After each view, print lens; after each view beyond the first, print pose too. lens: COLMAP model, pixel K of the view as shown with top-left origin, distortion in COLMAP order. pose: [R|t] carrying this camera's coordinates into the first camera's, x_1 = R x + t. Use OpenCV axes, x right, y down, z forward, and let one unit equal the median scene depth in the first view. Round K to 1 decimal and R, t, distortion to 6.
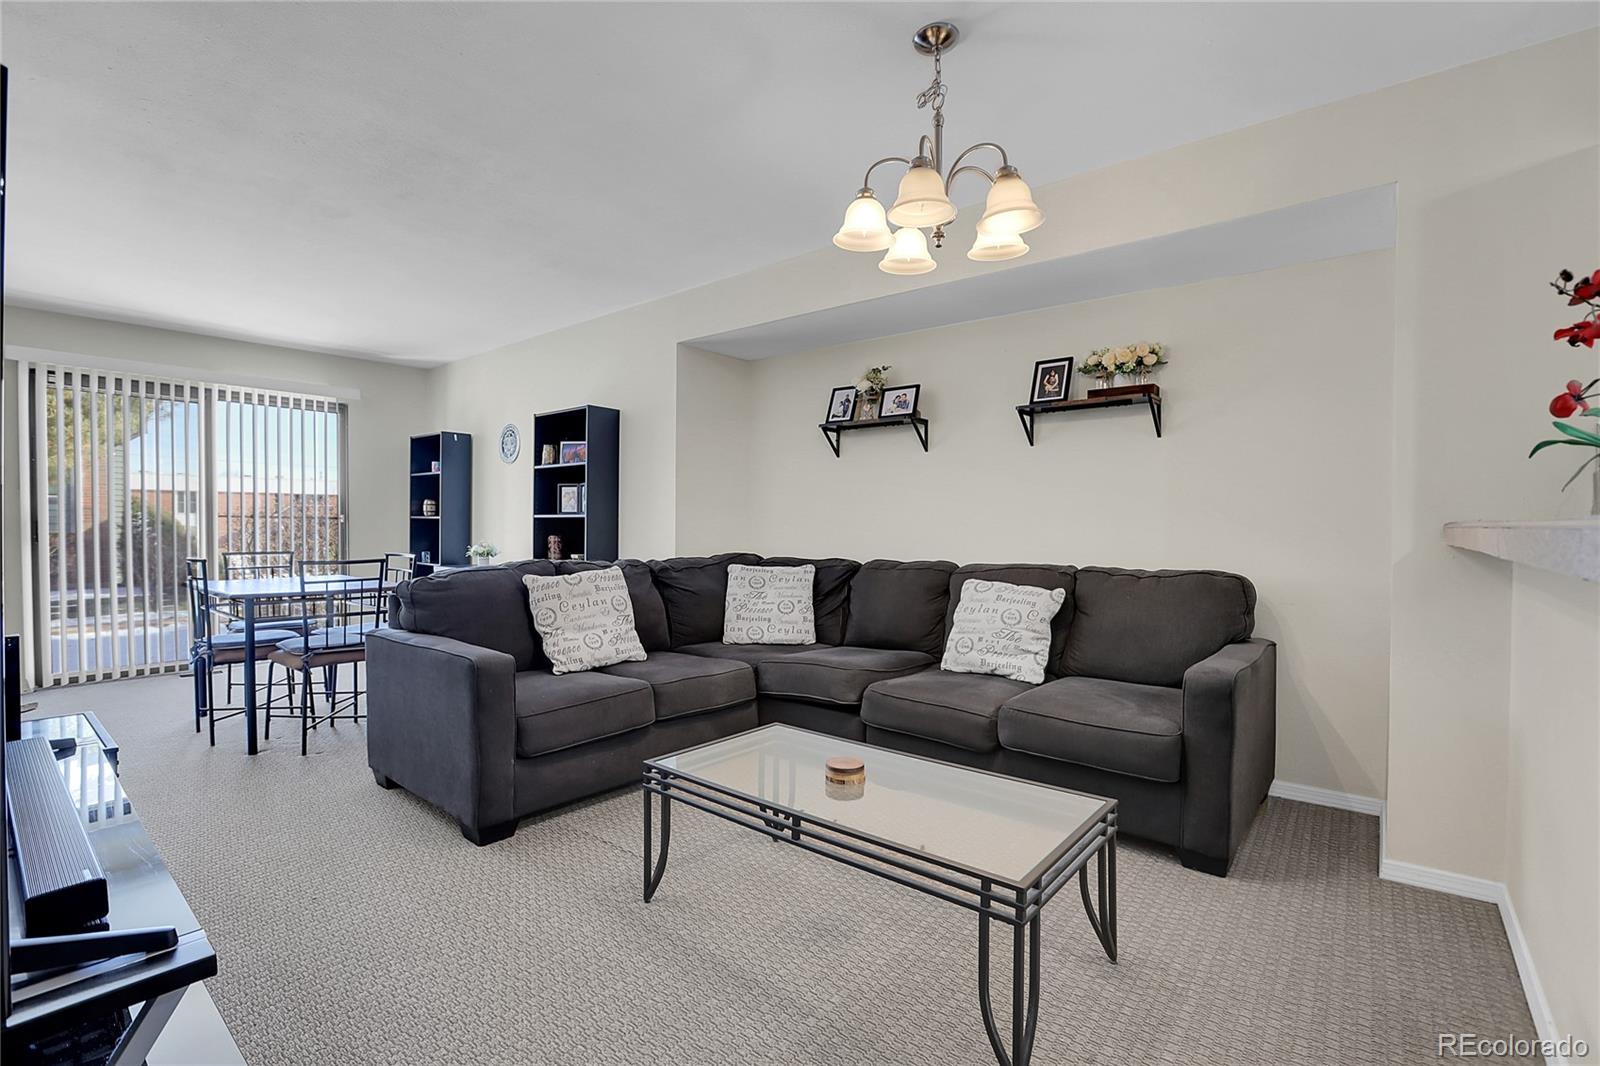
lens RADIAL K [[734.3, 0, 804.9], [0, 734.3, 537.3], [0, 0, 1]] dist [-0.064624, 0.026281]
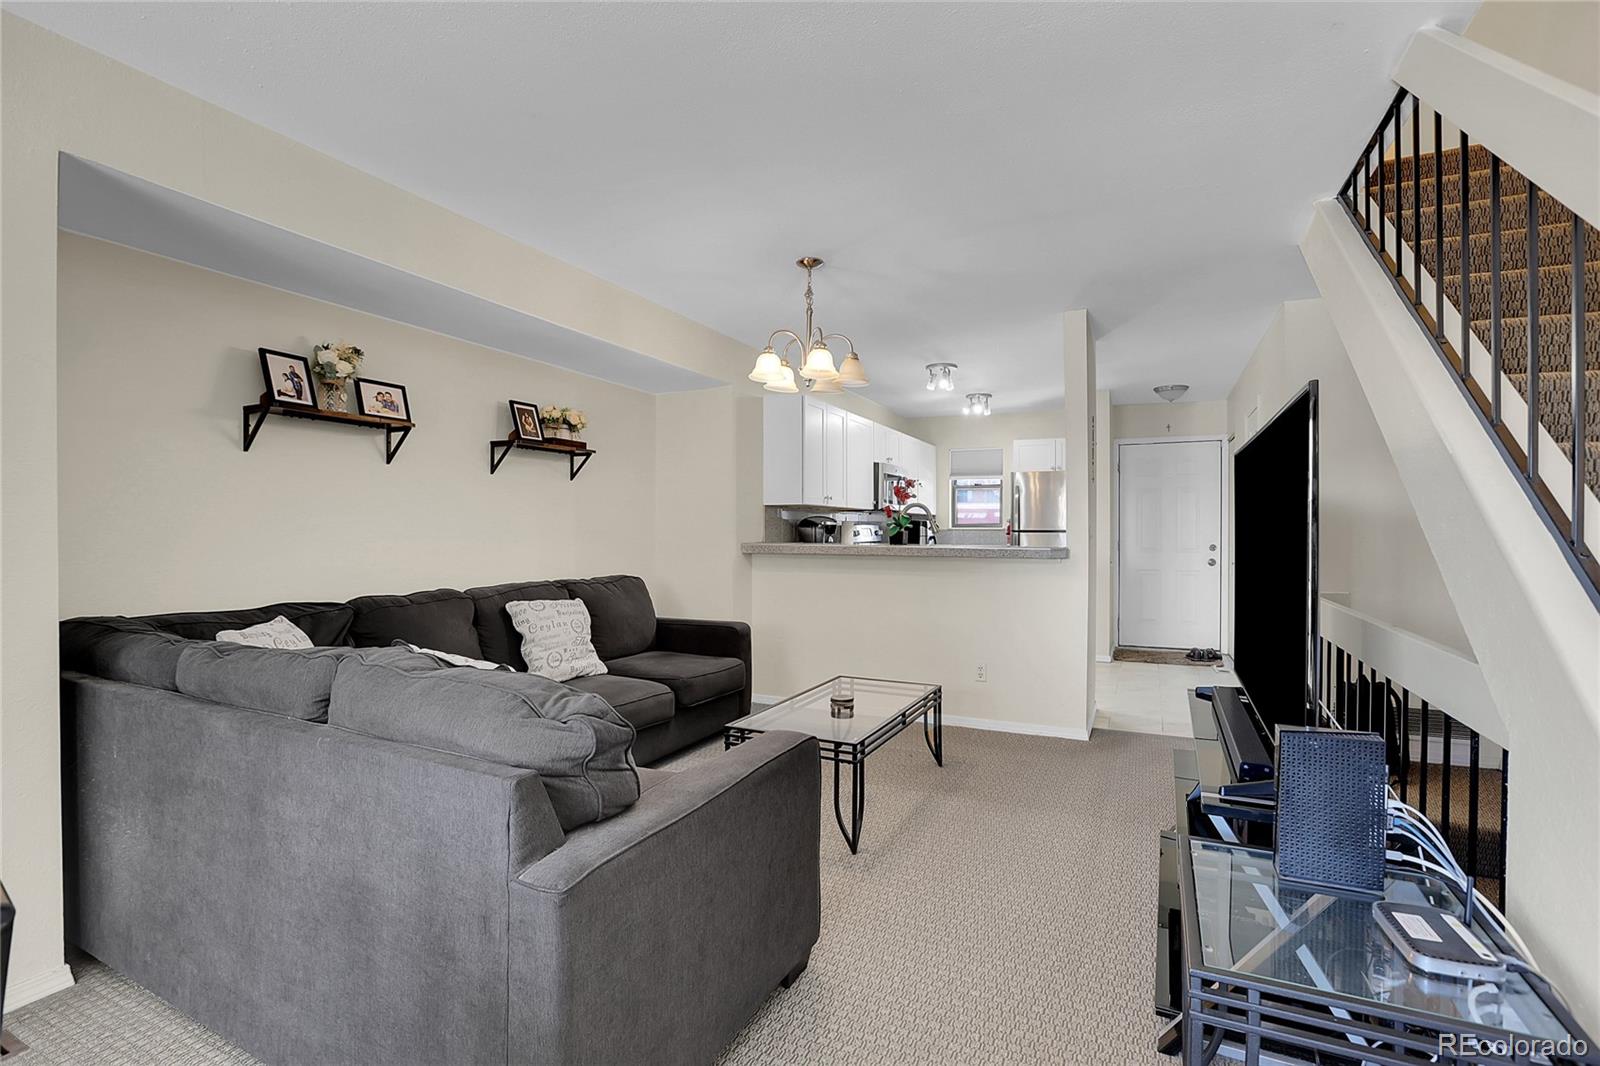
lens RADIAL K [[721.9, 0, 804.6], [0, 721.9, 541.2], [0, 0, 1]] dist [-0.058965, 0.017674]
pose [[-0.244009, -0.019141, 0.969584, -0.794001], [0.010641, 0.999692, 0.022413, -0.042449], [-0.969715, 0.015786, -0.243730, 0.773126]]
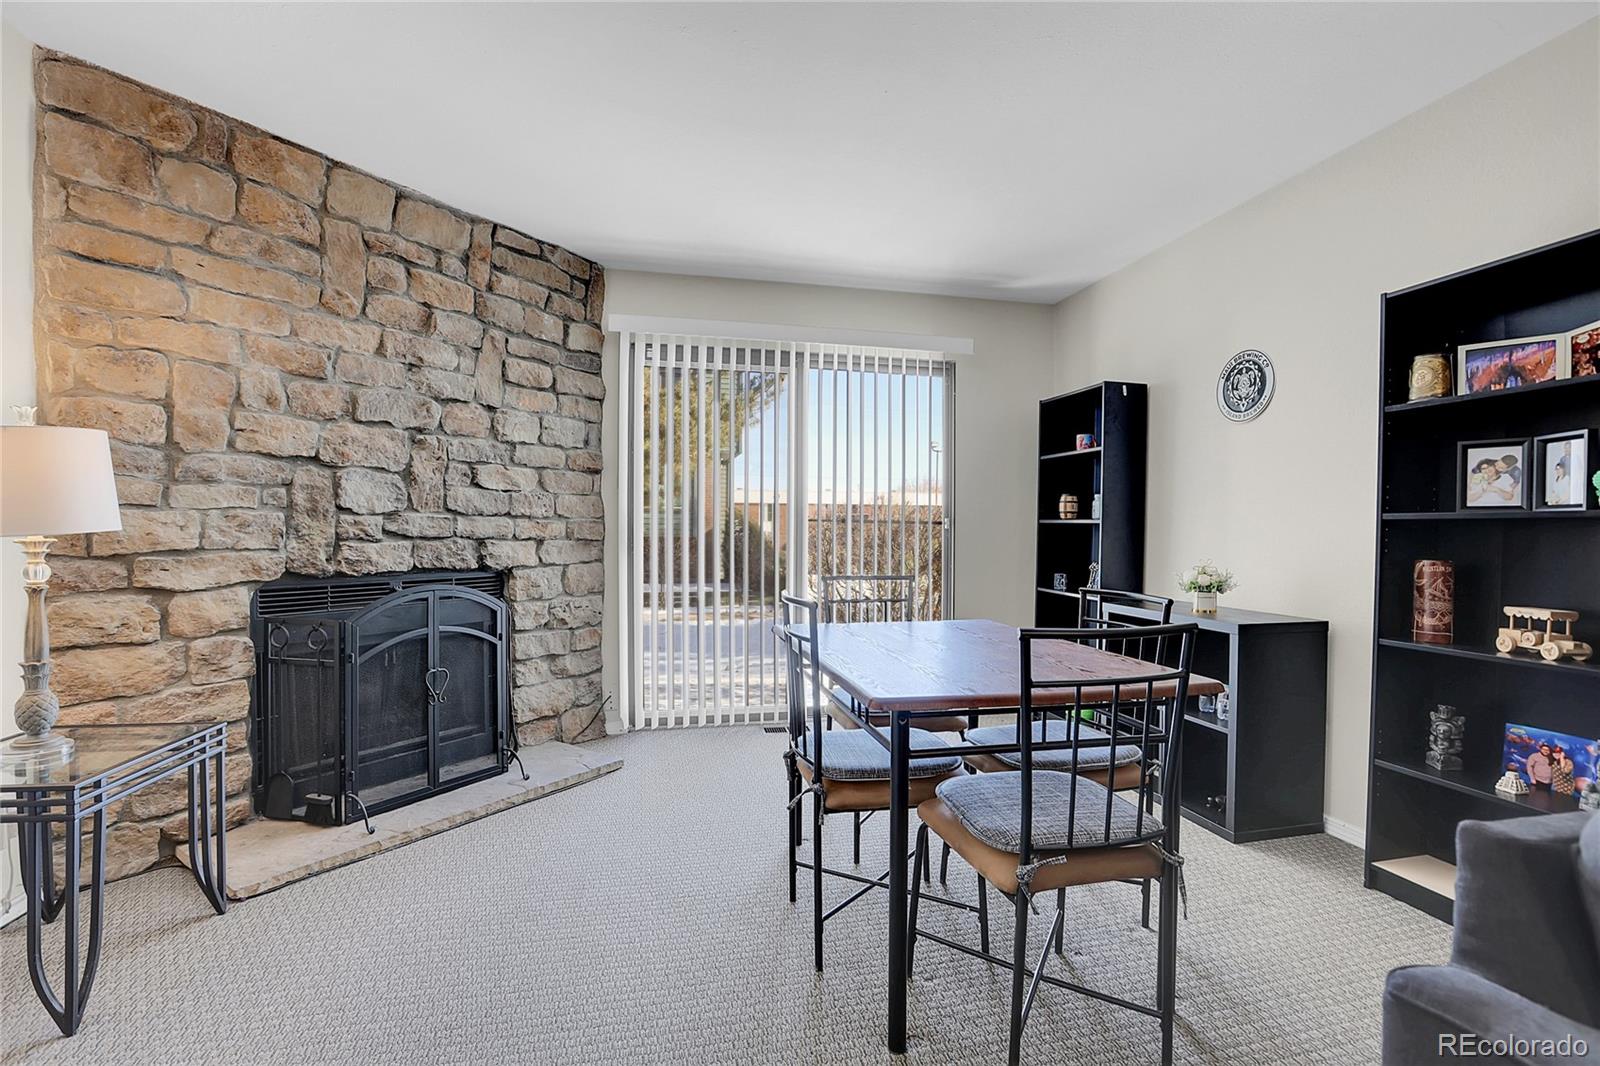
lens RADIAL K [[730.1, 0, 805.5], [0, 730.1, 536.7], [0, 0, 1]] dist [-0.043144, 0.013318]
pose [[0.789348, 0.007458, -0.613900, -0.497981], [-0.014182, 0.999881, -0.006087, -0.010993], [0.613782, 0.013511, 0.789360, 0.549132]]
